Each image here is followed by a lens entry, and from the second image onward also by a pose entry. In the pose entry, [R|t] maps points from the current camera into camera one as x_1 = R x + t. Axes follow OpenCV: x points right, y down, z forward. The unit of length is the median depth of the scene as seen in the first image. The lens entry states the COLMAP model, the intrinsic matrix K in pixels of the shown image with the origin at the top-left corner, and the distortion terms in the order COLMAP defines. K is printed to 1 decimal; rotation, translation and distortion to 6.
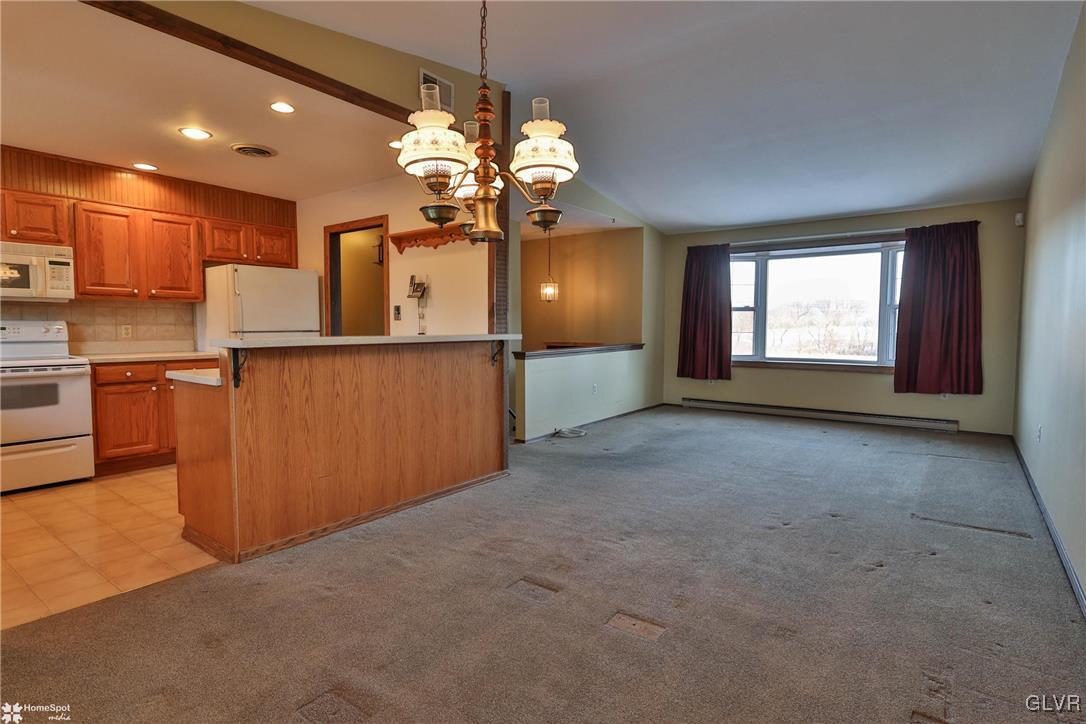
lens RADIAL K [[547.0, 0, 545.8], [0, 547.0, 358.9], [0, 0, 1]] dist [0.001999, 0.001059]
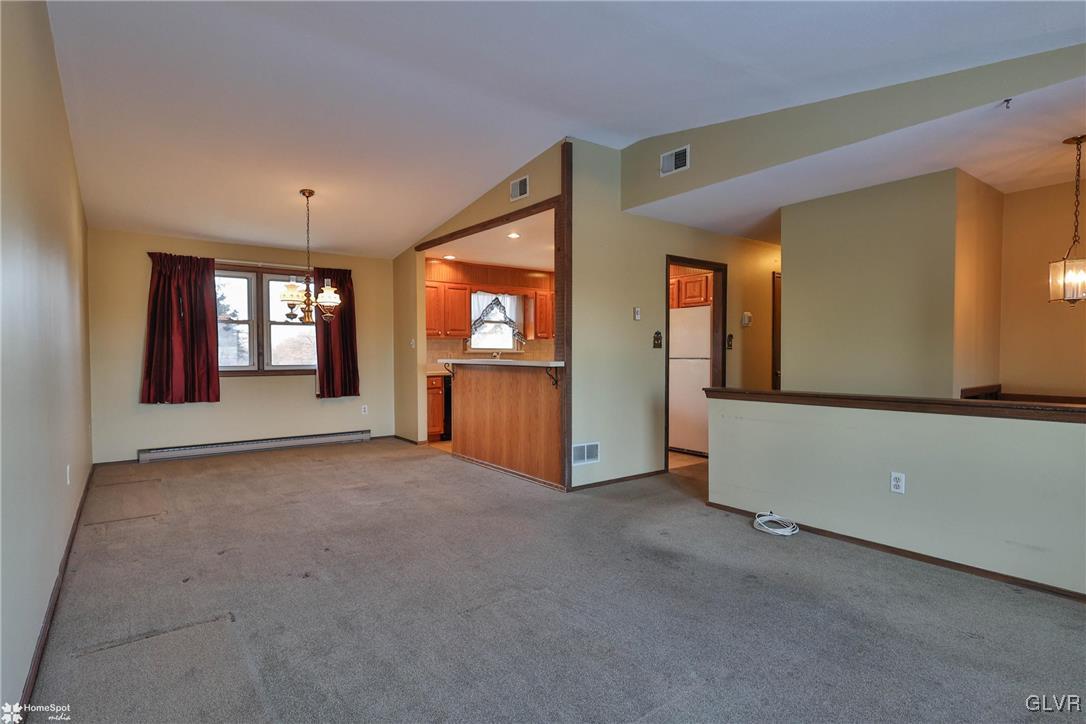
lens RADIAL K [[543.2, 0, 539.4], [0, 543.2, 370.1], [0, 0, 1]] dist [0.000573, 0.000507]
pose [[-0.263579, 0.030452, -0.964157, 0.798789], [-0.058660, 0.997146, 0.047530, -0.062791], [0.962853, 0.069085, -0.261041, 0.999414]]
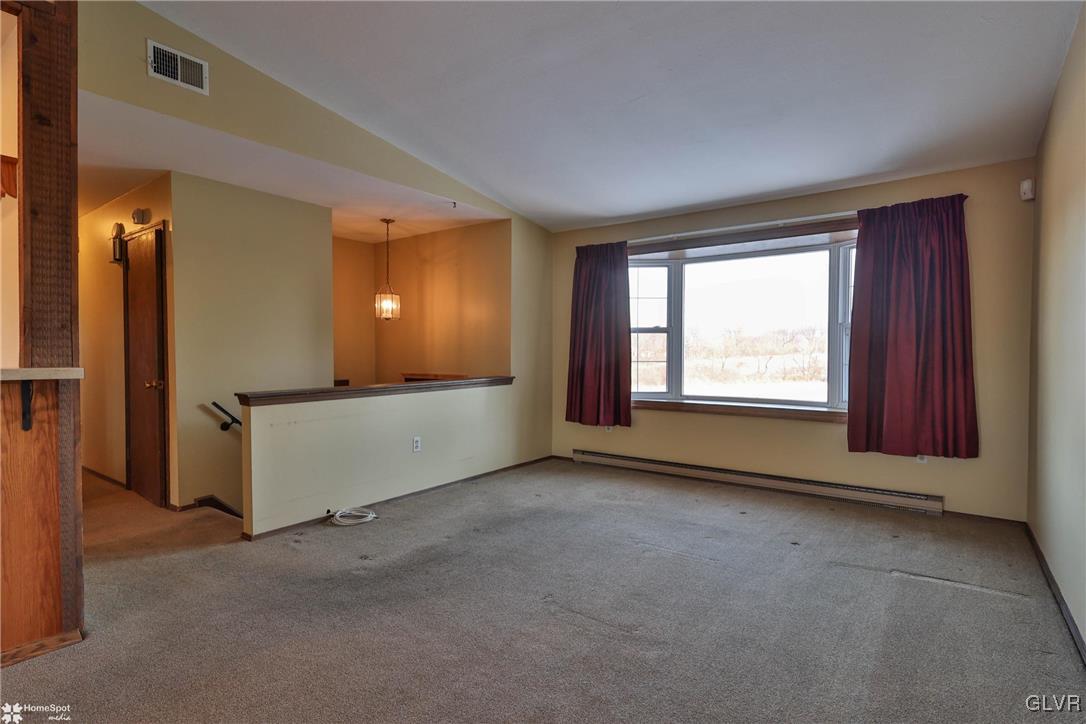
lens RADIAL K [[535.9, 0, 540.9], [0, 535.9, 362.0], [0, 0, 1]] dist [-0.000424, 0.000845]
pose [[0.999988, 0.001759, 0.004549, 0.299702], [-0.001564, 0.999093, -0.042561, -0.024059], [-0.004620, 0.042554, 0.999083, 0.396844]]
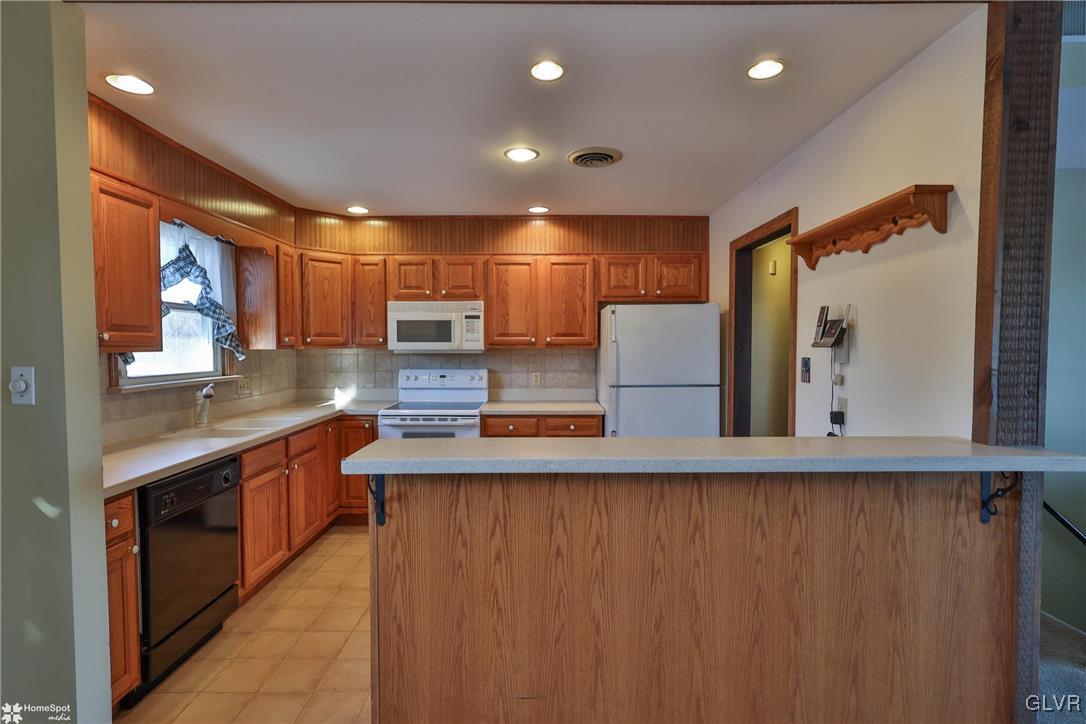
lens RADIAL K [[535.9, 0, 540.9], [0, 535.9, 362.0], [0, 0, 1]] dist [-0.000424, 0.000845]
pose [[0.603492, 0.021970, -0.797066, 0.015421], [-0.044212, 0.999005, -0.005939, -0.071026], [0.796142, 0.038824, 0.603863, 0.393661]]
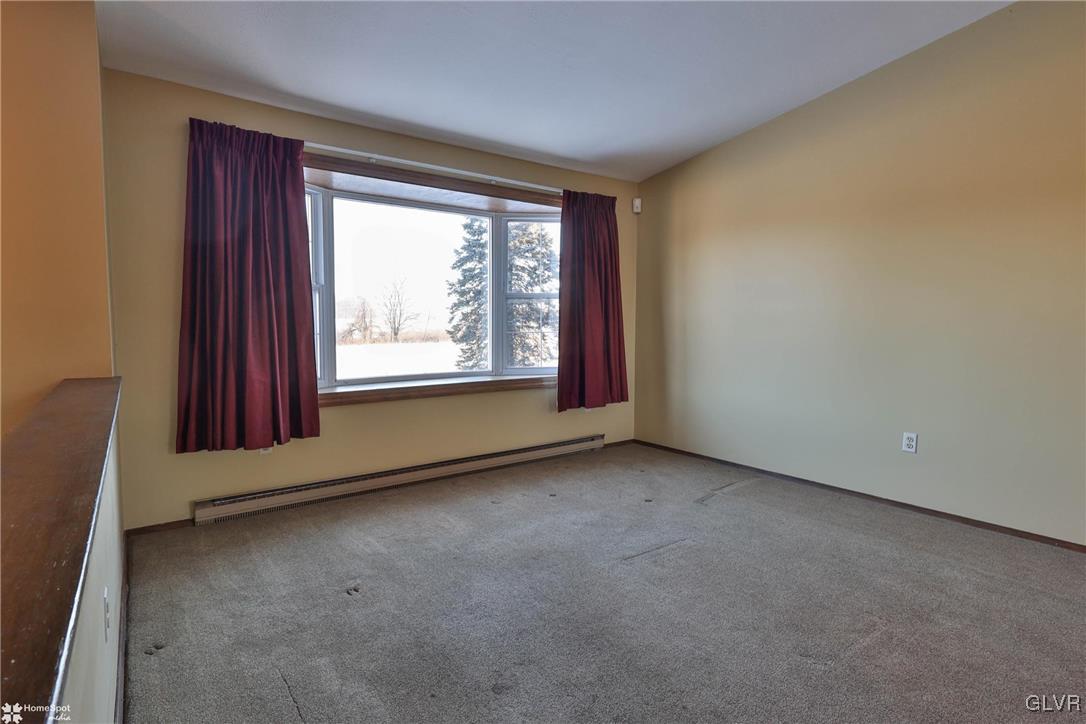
lens RADIAL K [[541.9, 0, 538.1], [0, 541.9, 362.9], [0, 0, 1]] dist [0.002030, 0.001886]
pose [[0.295746, -0.070726, 0.952645, -0.070329], [0.058394, 0.996729, 0.055871, -0.056163], [-0.953480, 0.039105, 0.298909, 0.948581]]
